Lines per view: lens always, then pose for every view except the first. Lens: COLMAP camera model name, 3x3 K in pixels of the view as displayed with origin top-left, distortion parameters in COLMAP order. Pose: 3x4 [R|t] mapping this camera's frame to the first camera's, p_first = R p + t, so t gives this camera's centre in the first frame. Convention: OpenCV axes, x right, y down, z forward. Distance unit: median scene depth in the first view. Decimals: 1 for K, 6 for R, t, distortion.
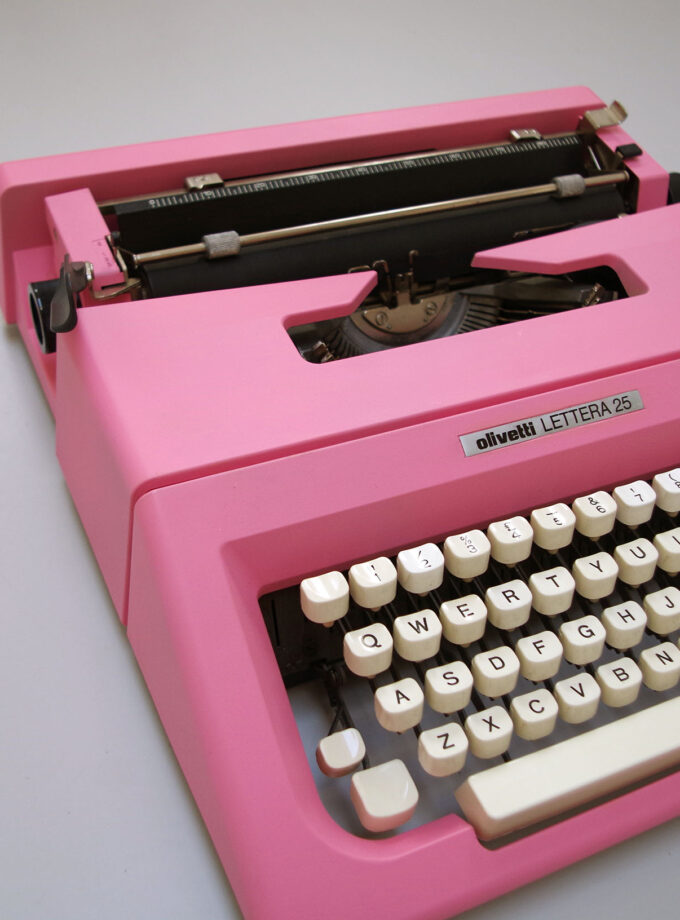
lens RADIAL K [[1029.8, 0, 319.2], [0, 1029.8, 469.8], [0, 0, 1]] dist [-0.091375, 0.000000]
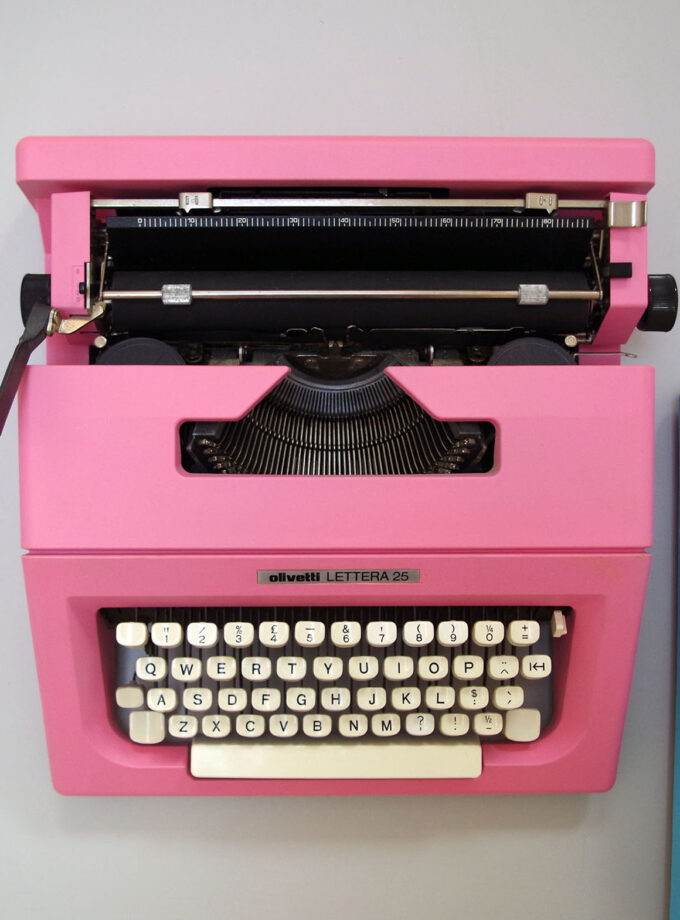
lens RADIAL K [[1029.8, 0, 341.3], [0, 1029.8, 452.9], [0, 0, 1]] dist [-0.091375, 0.000000]
pose [[0.916658, 0.390321, -0.085952, 0.290954], [-0.253230, 0.733581, 0.630660, -1.025868], [0.309213, -0.556334, 0.771284, 0.062074]]
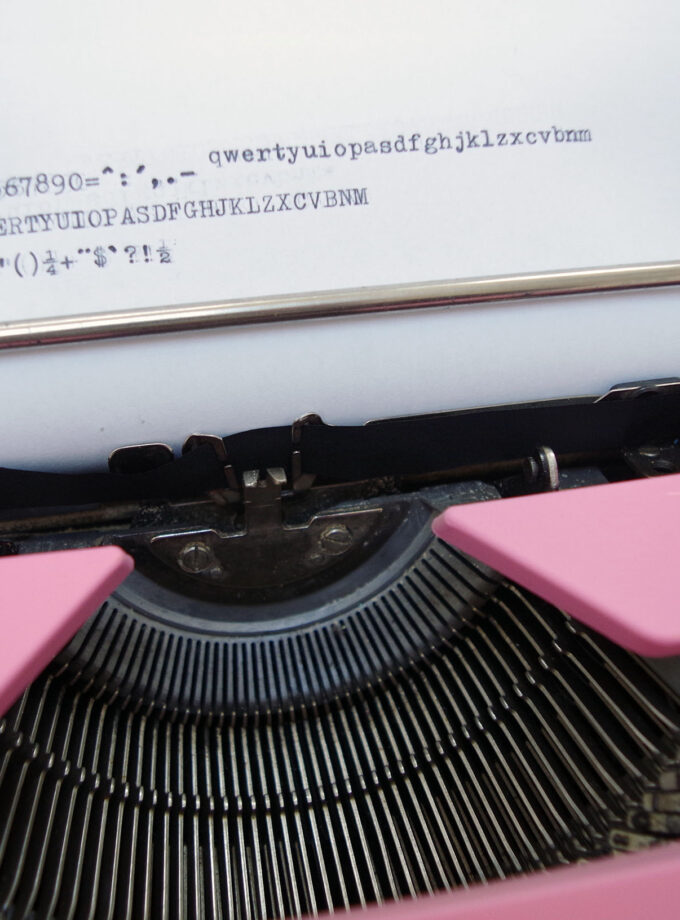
lens RADIAL K [[1029.8, 0, 334.9], [0, 1029.8, 461.3], [0, 0, 1]] dist [-0.091375, 0.000000]
pose [[0.969500, 0.234593, -0.070961, 0.164782], [-0.194070, 0.911627, 0.362317, -0.418240], [0.149687, -0.337495, 0.929350, 0.815770]]
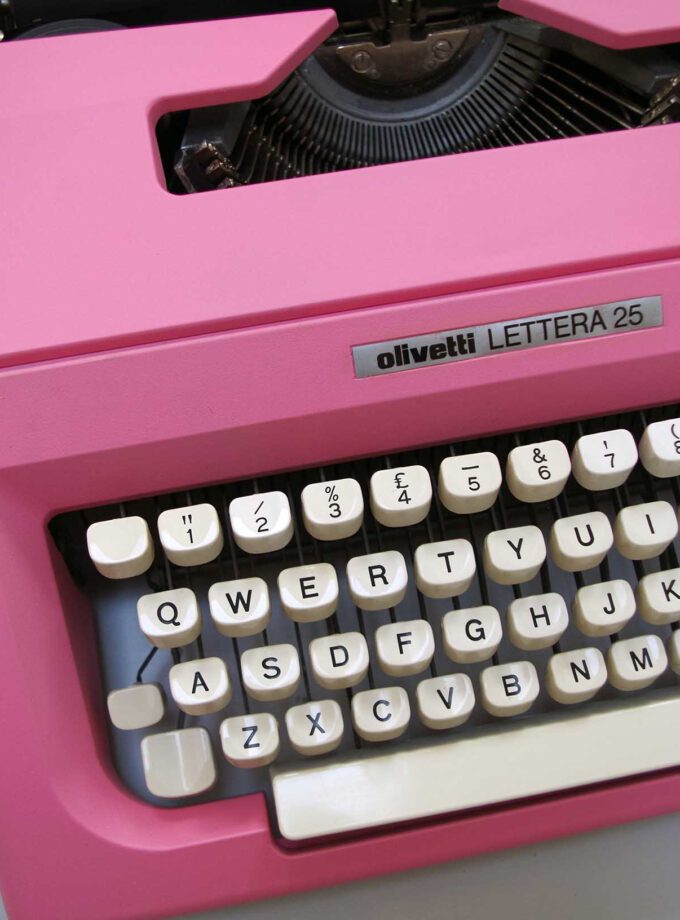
lens RADIAL K [[1029.8, 0, 333.4], [0, 1029.8, 458.4], [0, 0, 1]] dist [-0.091375, 0.000000]
pose [[0.974062, 0.193791, -0.116826, 0.215115], [-0.120516, 0.881262, 0.457005, -0.274126], [0.191517, -0.431071, 0.881759, 0.356869]]
